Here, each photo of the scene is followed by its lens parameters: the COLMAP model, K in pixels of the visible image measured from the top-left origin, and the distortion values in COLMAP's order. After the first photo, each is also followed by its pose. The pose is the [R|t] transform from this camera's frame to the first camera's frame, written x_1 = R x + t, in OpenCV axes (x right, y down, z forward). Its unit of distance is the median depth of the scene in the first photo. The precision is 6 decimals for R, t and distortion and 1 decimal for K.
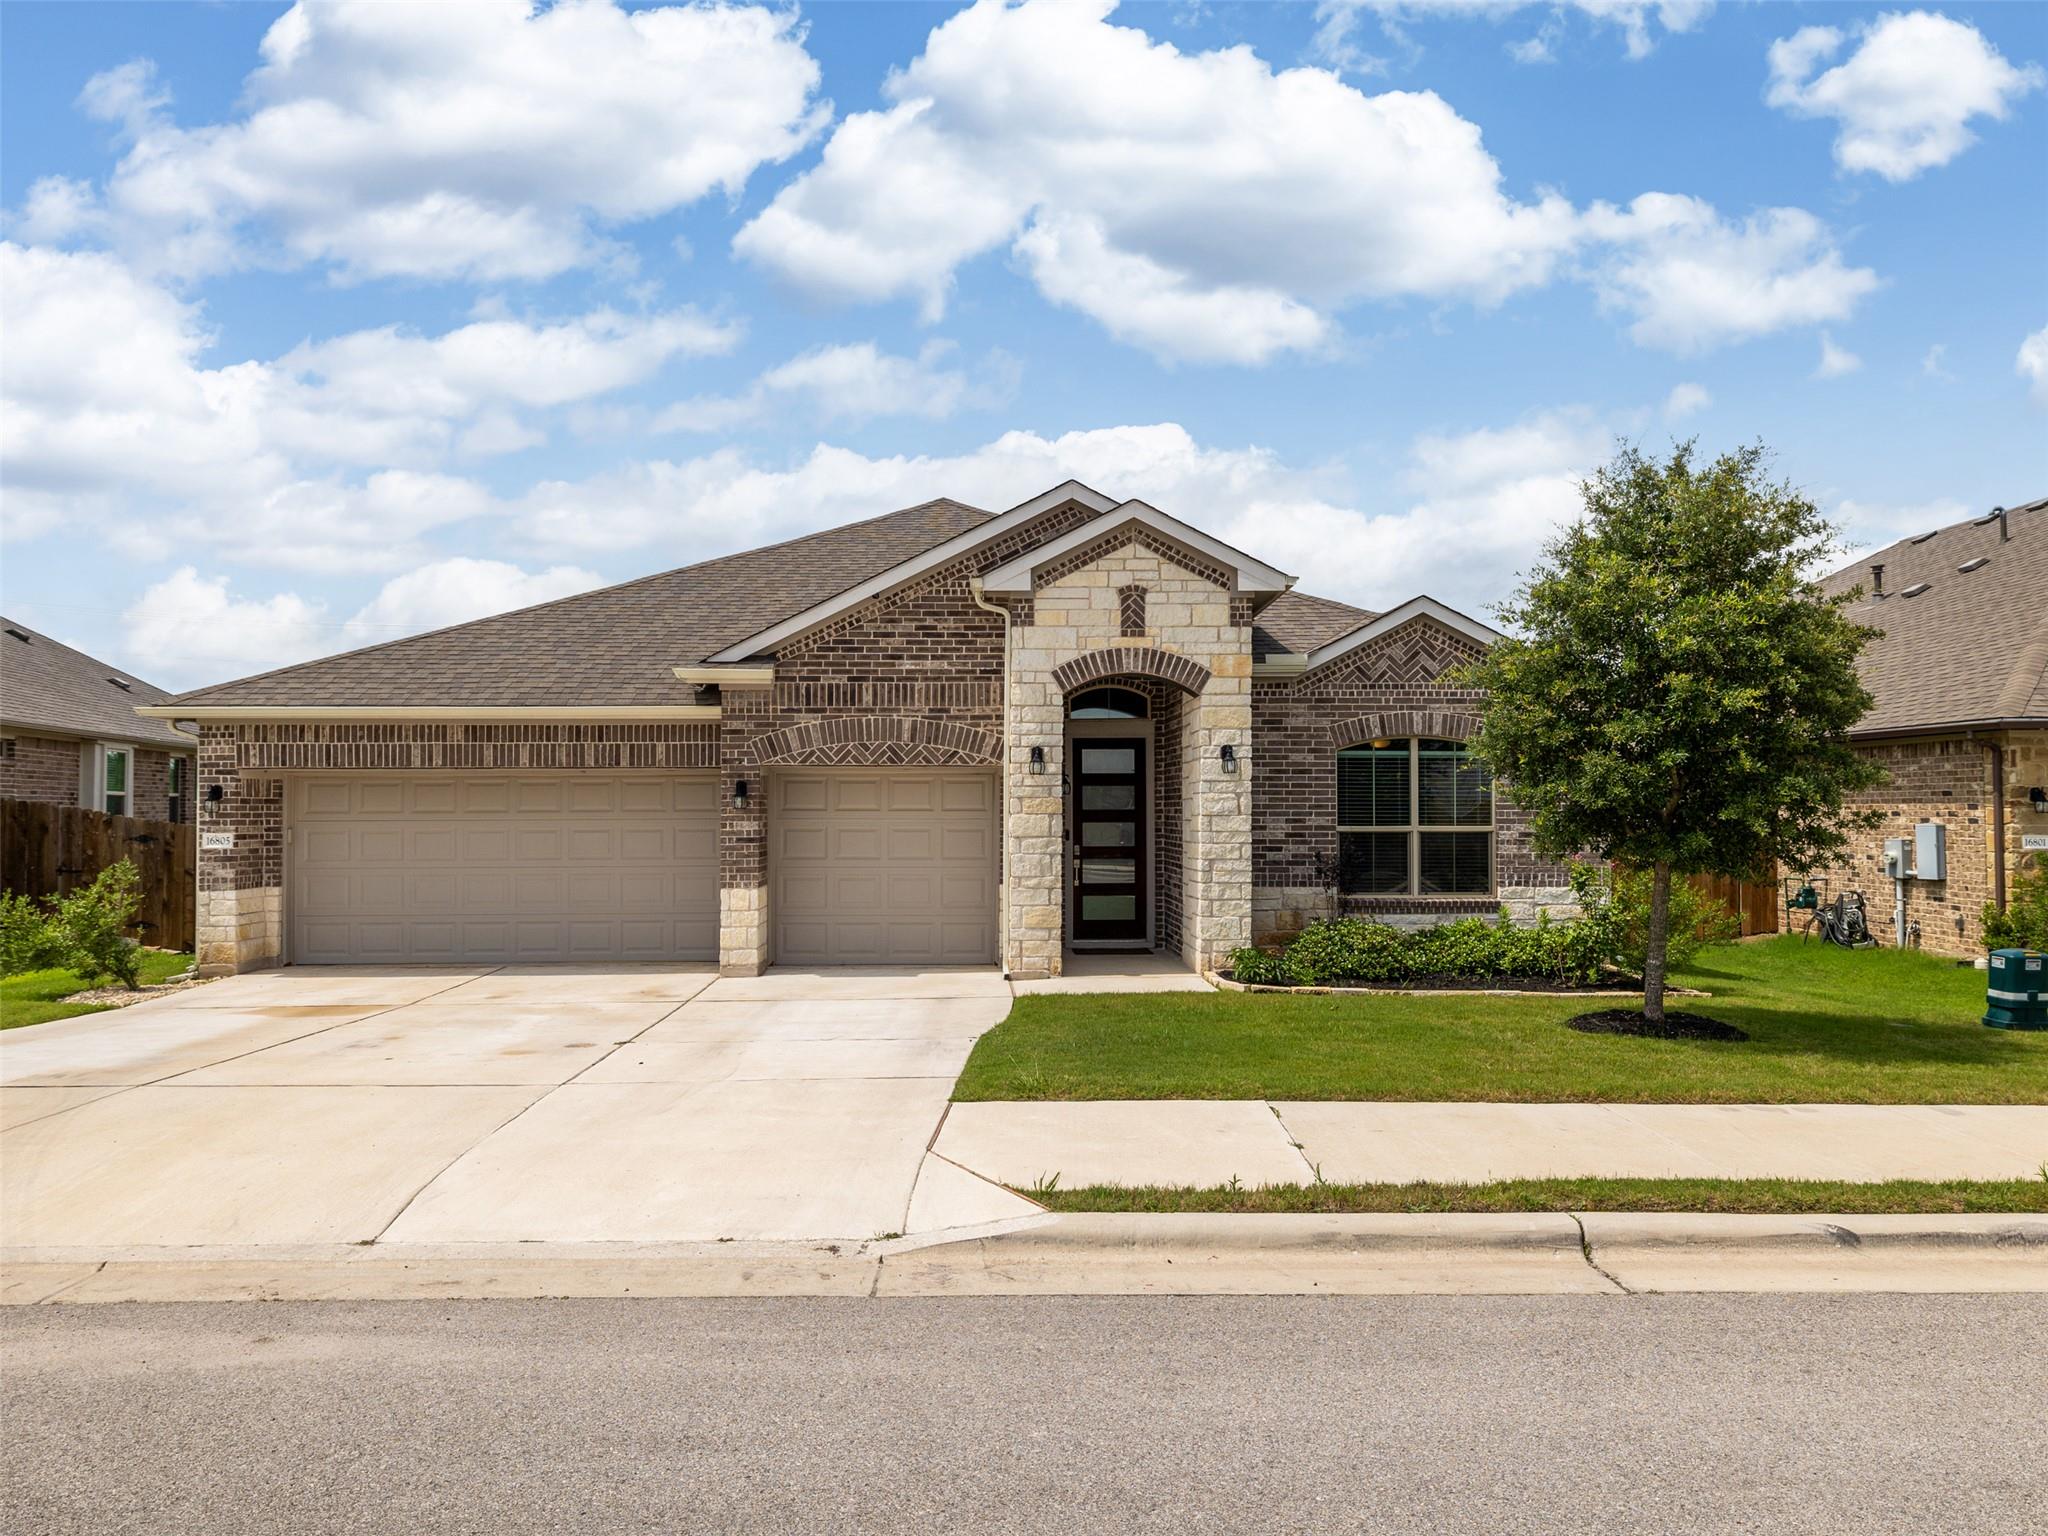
lens RADIAL K [[1415.0, 0, 1024.0], [0, 1415.0, 768.0], [0, 0, 1]] dist [-0.004301, -0.000314]
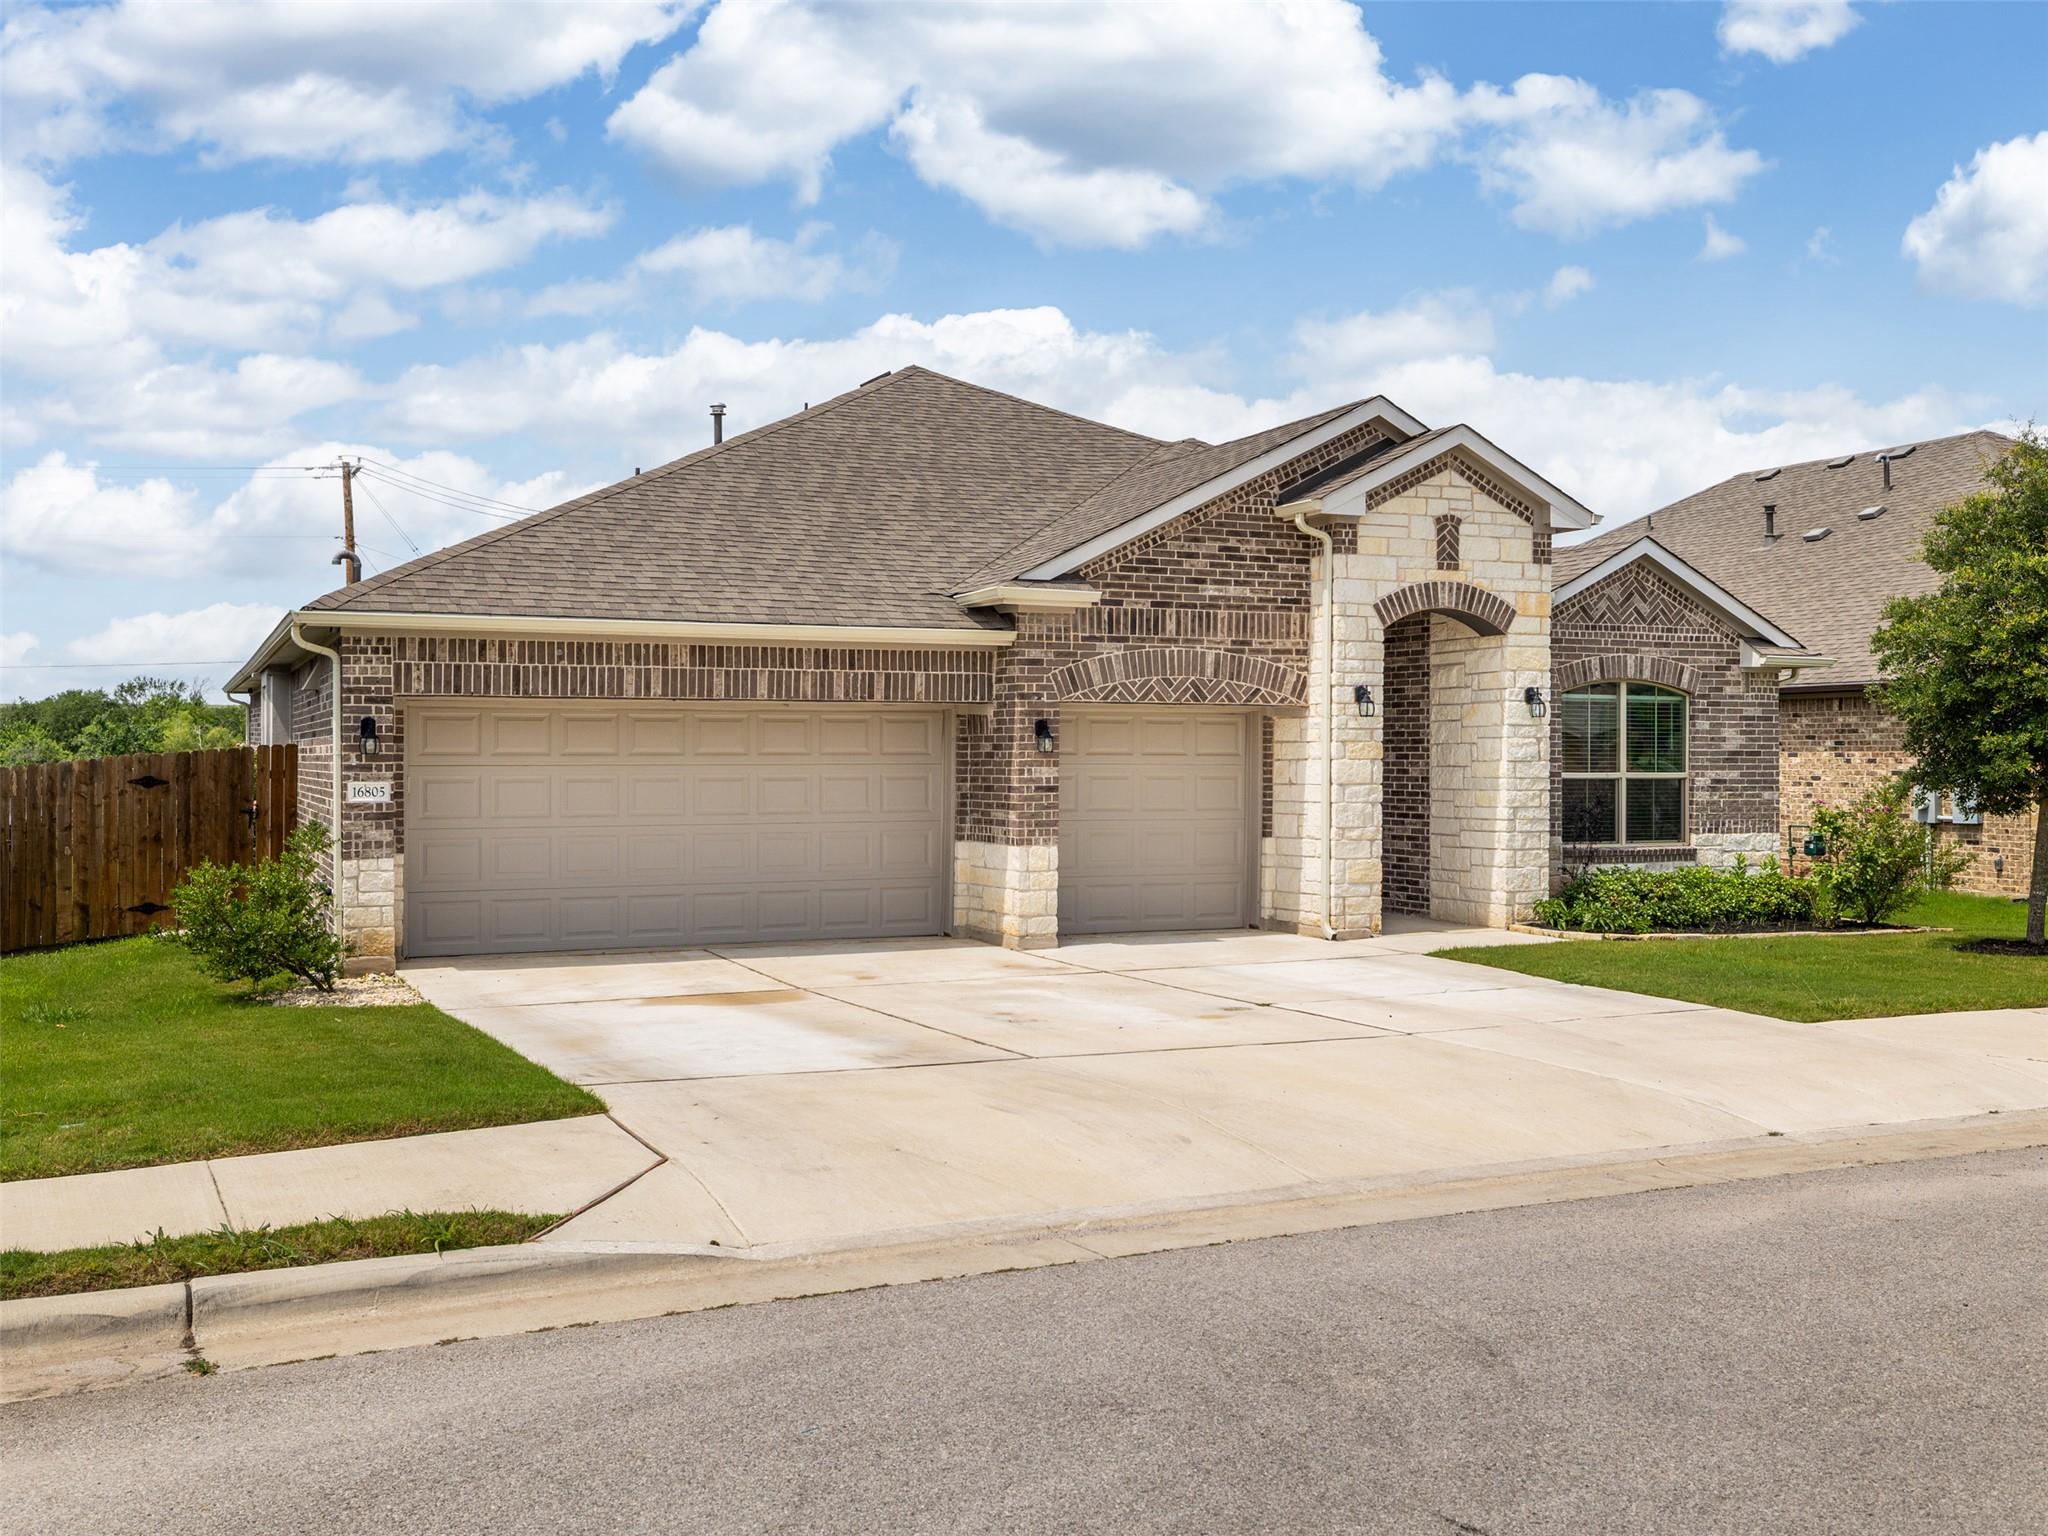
lens RADIAL K [[1926.5, 0, 1017.0], [0, 1926.5, 728.7], [0, 0, 1]] dist [-0.000488, 0.007710]
pose [[0.926709, 0.008765, 0.375678, -0.648329], [-0.015499, 0.999769, 0.014906, -0.002438], [-0.375460, -0.019636, 0.926630, -0.072678]]
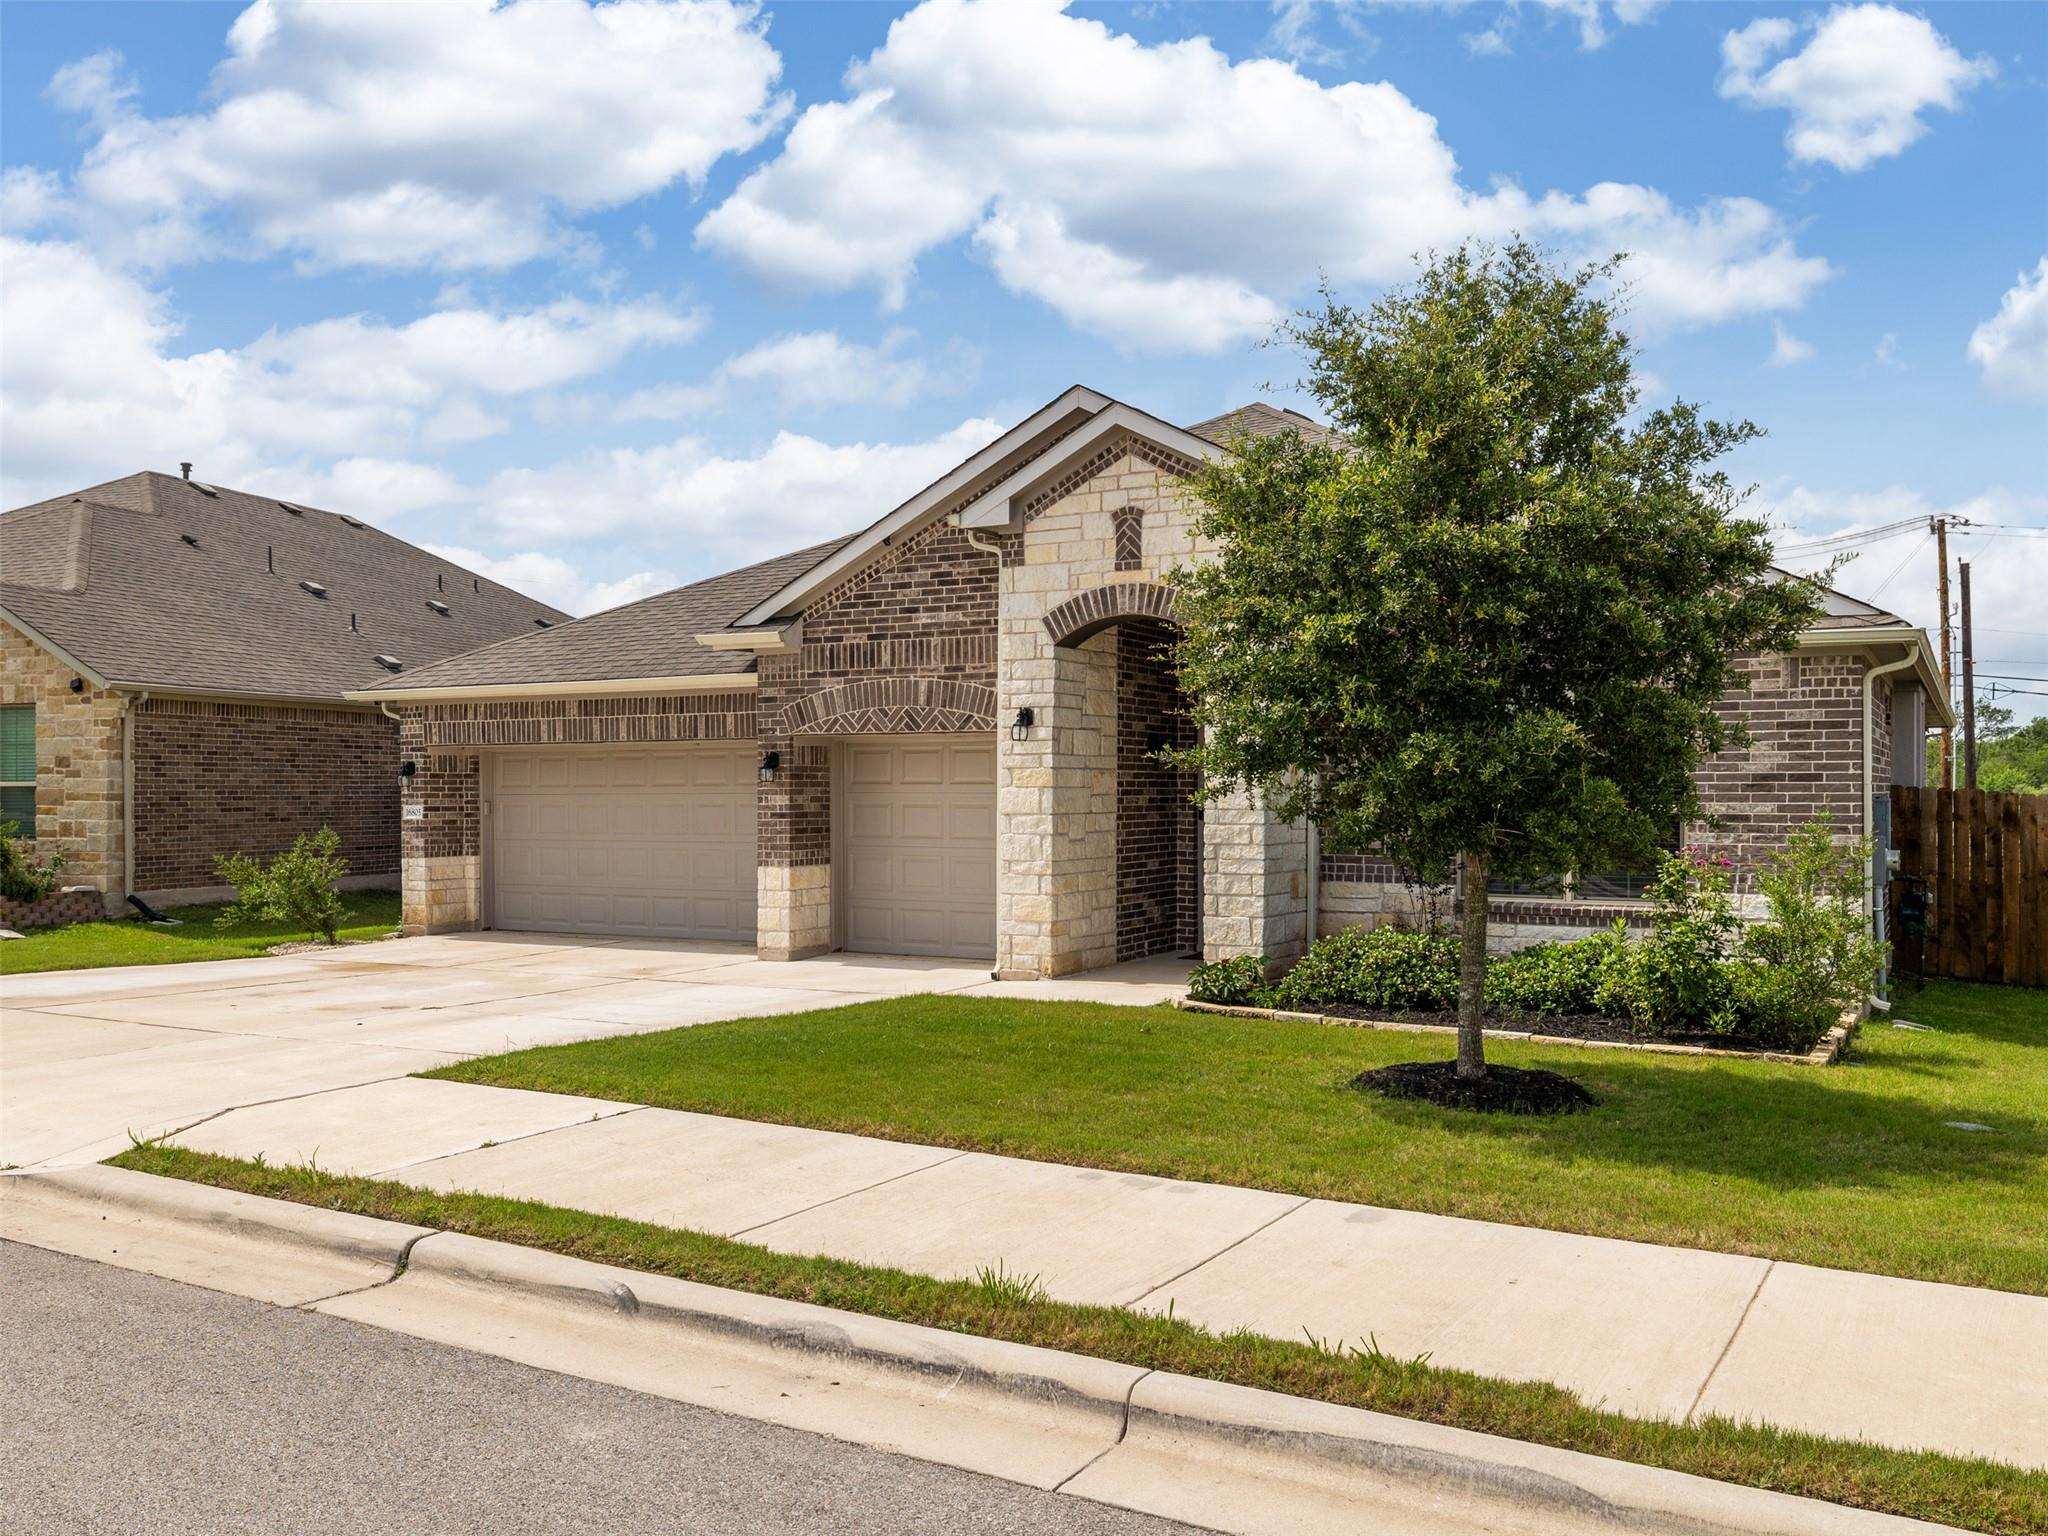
lens RADIAL K [[1706.9, 0, 1019.4], [0, 1706.9, 798.6], [0, 0, 1]] dist [-0.006672, -0.001254]
pose [[0.857068, 0.003223, -0.515193, 0.518494], [0.015503, 0.999366, 0.032041, 0.006198], [0.514970, -0.035448, 0.856475, 0.116436]]
